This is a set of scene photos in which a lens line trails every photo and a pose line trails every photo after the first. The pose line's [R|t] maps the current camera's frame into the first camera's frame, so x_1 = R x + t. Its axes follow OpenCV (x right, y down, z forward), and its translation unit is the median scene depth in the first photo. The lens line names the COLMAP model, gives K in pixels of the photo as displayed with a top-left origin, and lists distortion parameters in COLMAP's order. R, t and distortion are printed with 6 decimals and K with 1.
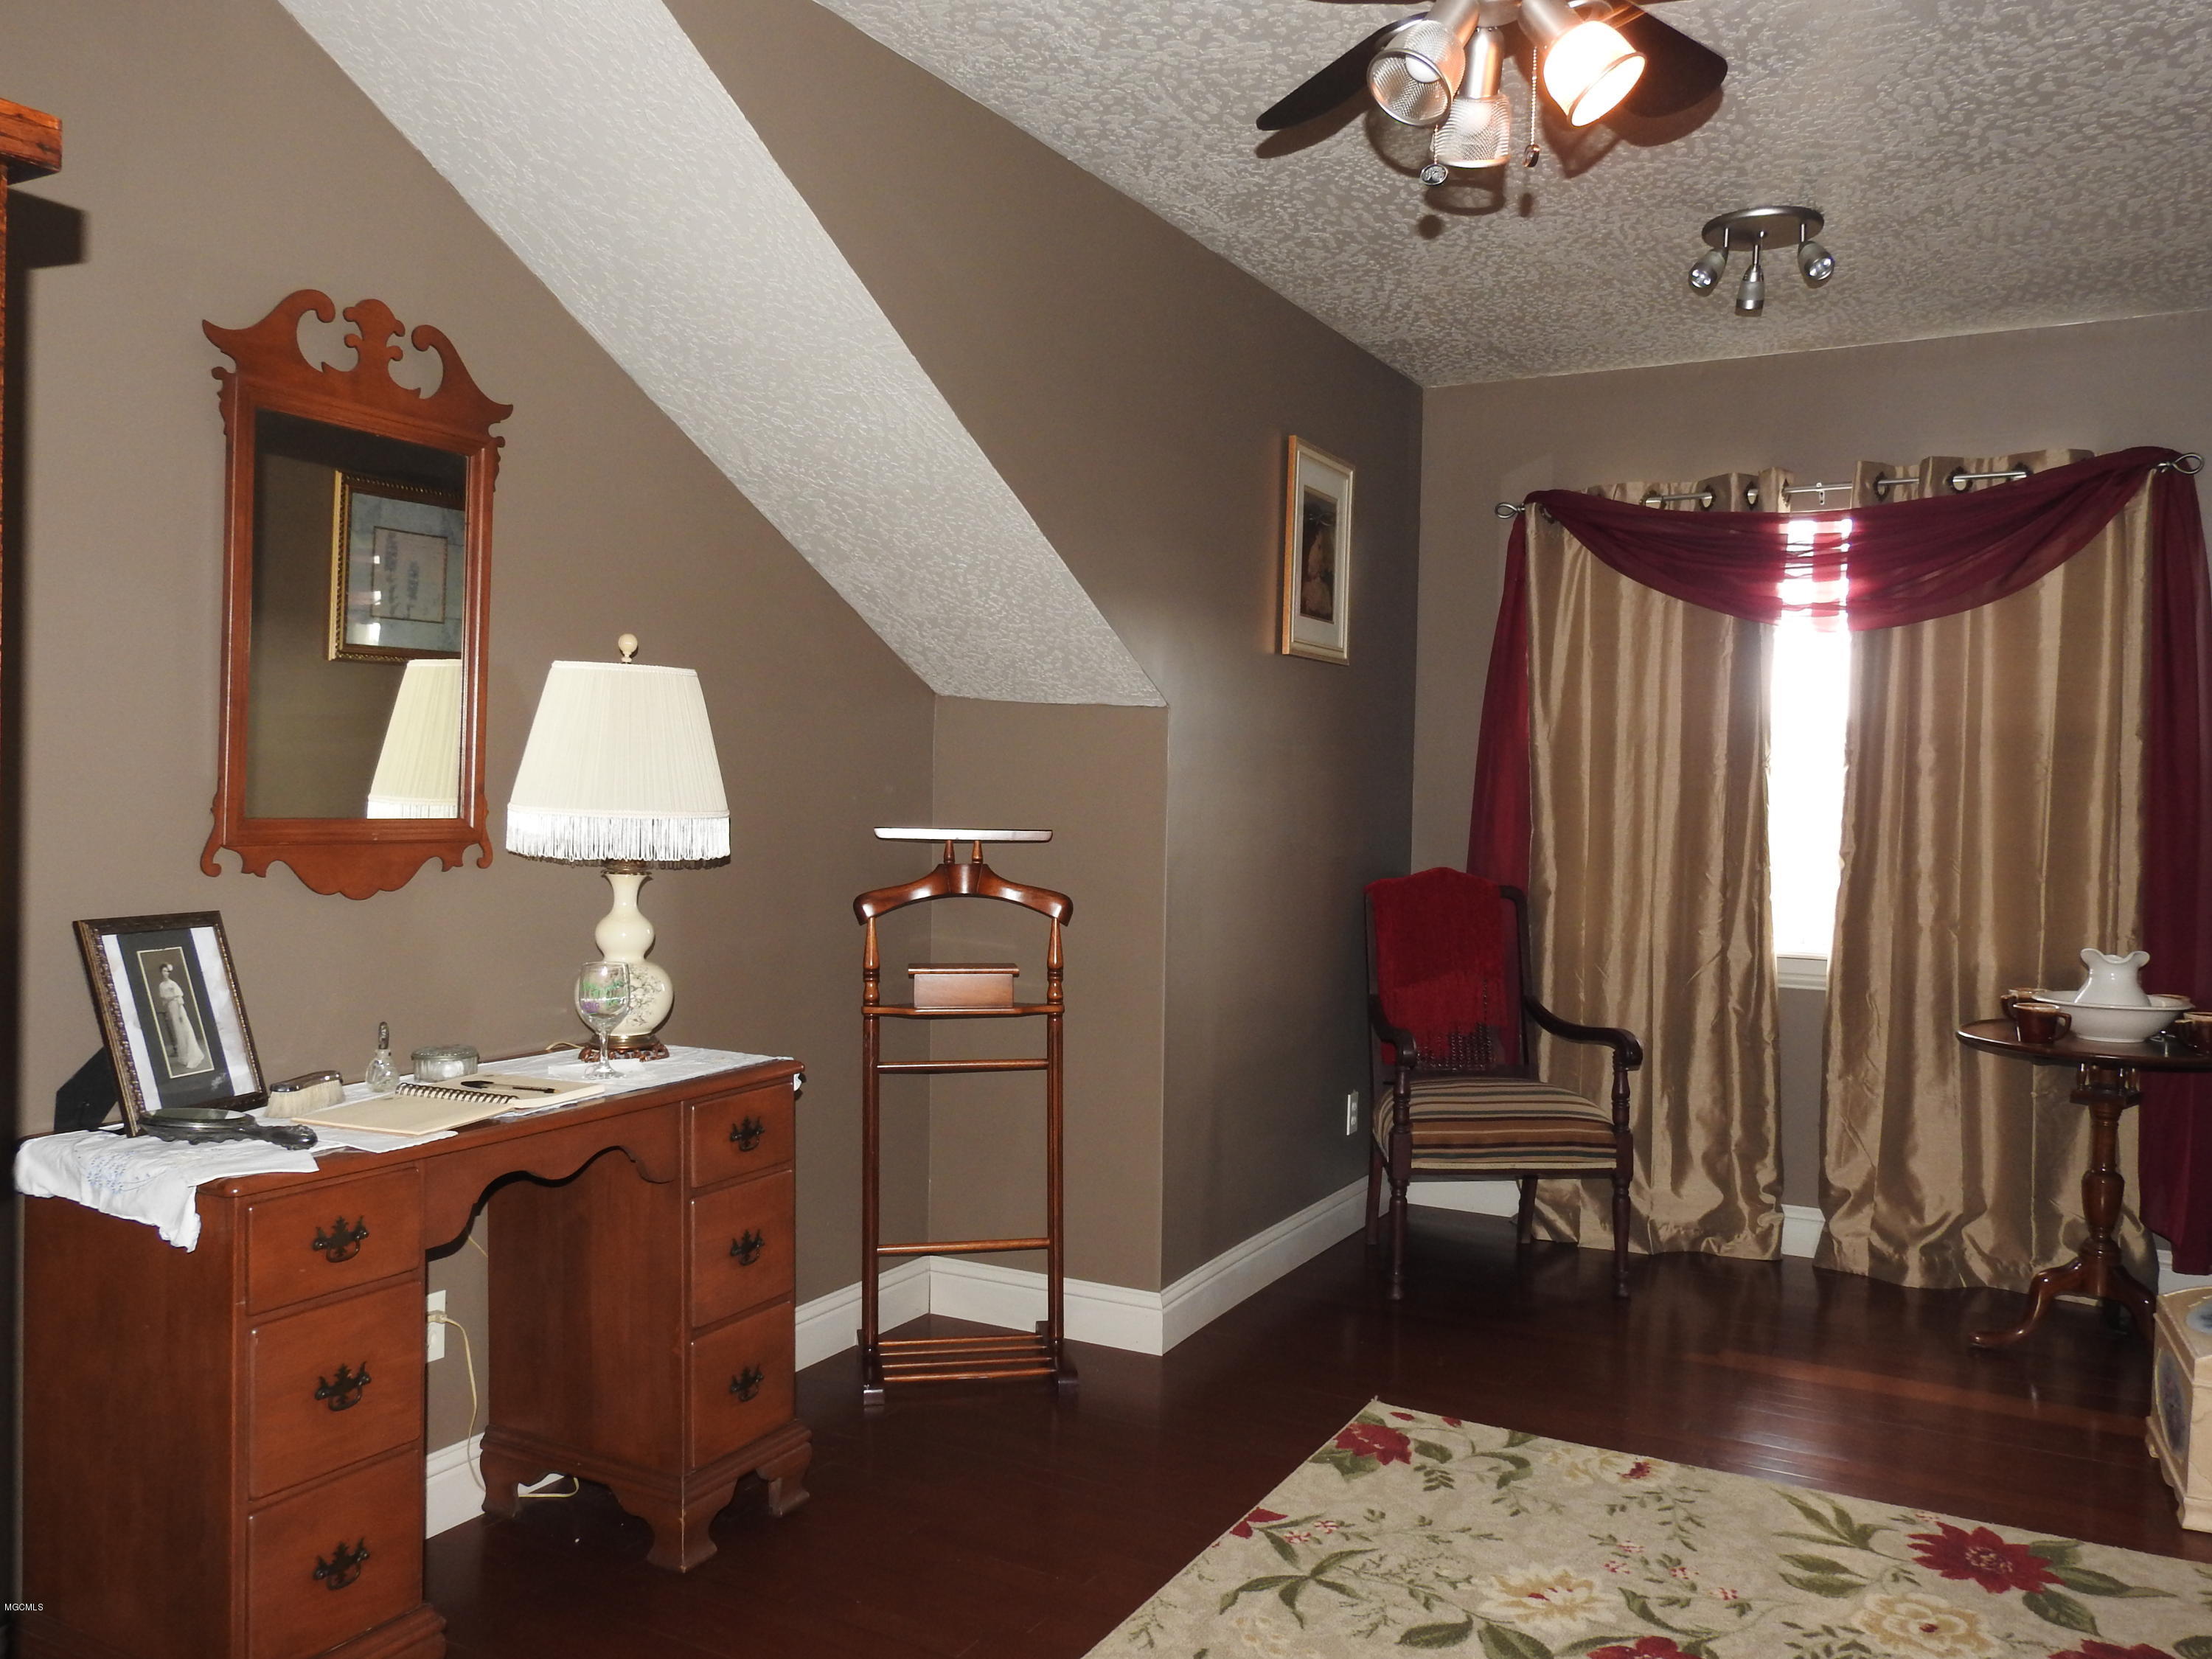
lens RADIAL K [[1757.6, 0, 1106.8], [0, 1757.6, 828.0], [0, 0, 1]] dist [-0.001964, -0.000128]
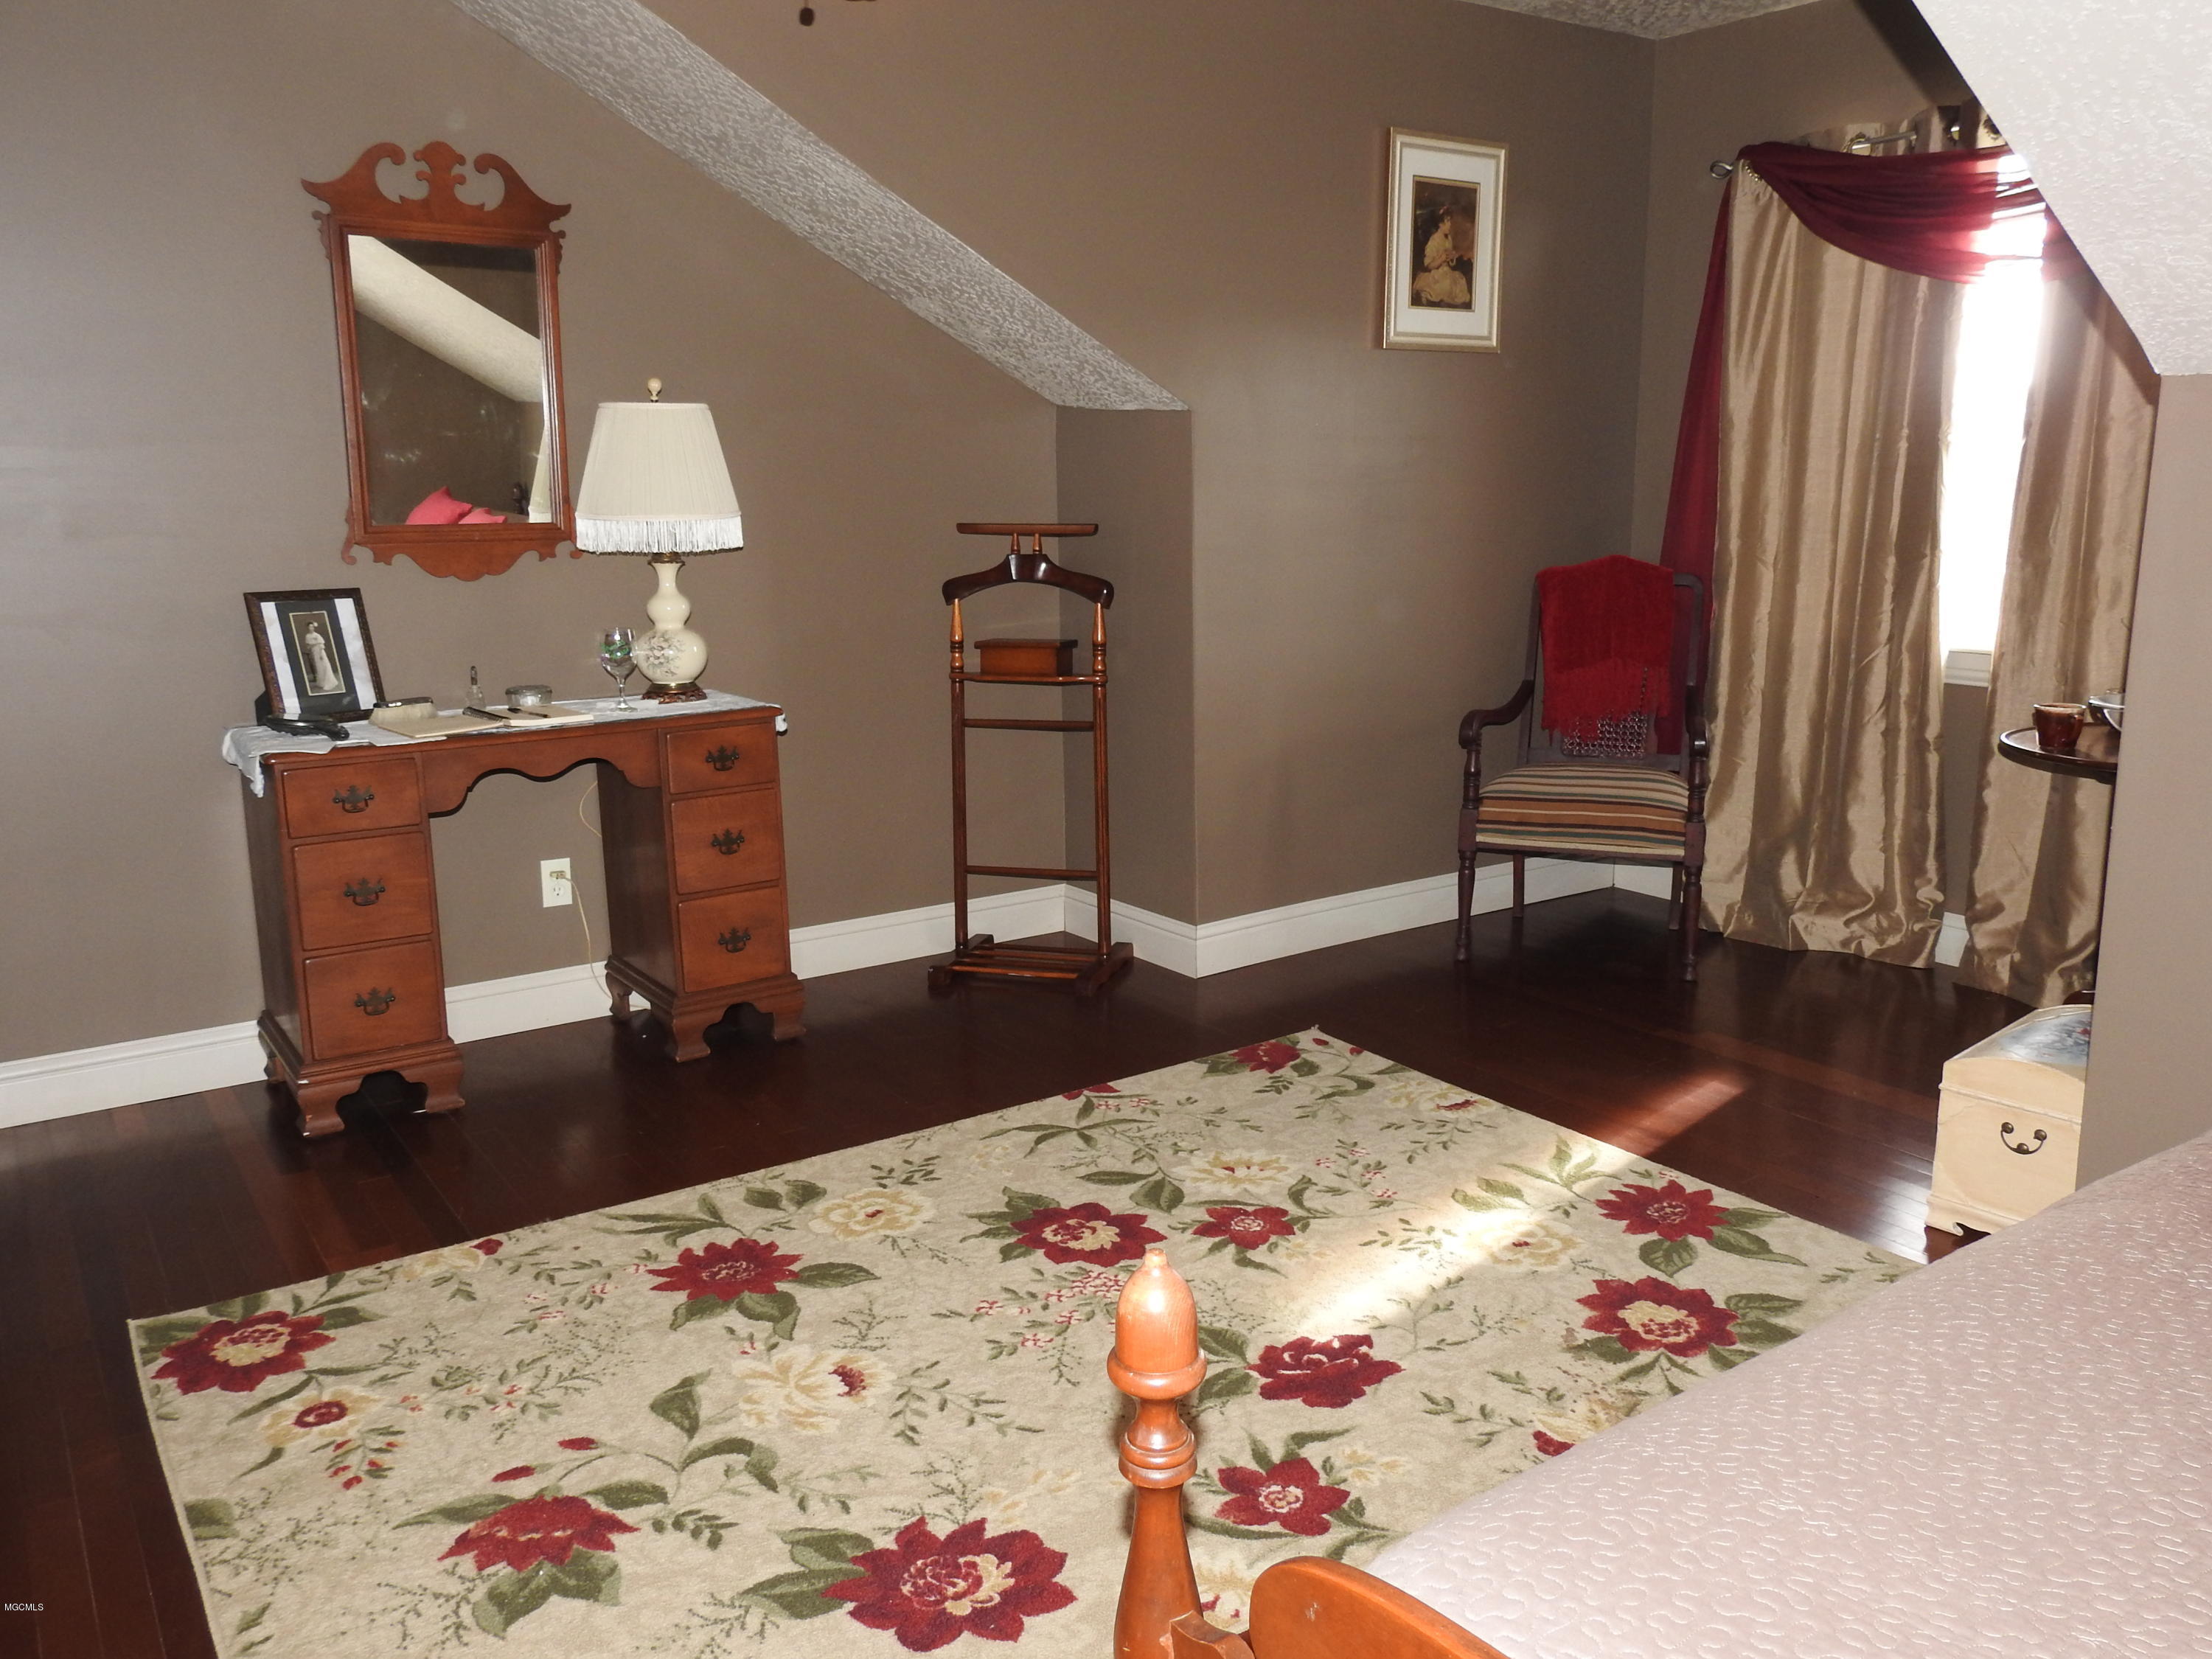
lens RADIAL K [[1757.6, 0, 1098.9], [0, 1757.6, 836.6], [0, 0, 1]] dist [-0.001964, -0.000128]
pose [[0.890076, 0.069144, -0.450537, 0.645588], [0.012803, 0.984245, 0.176345, -0.000293], [0.455632, -0.162729, 0.875168, -0.053465]]
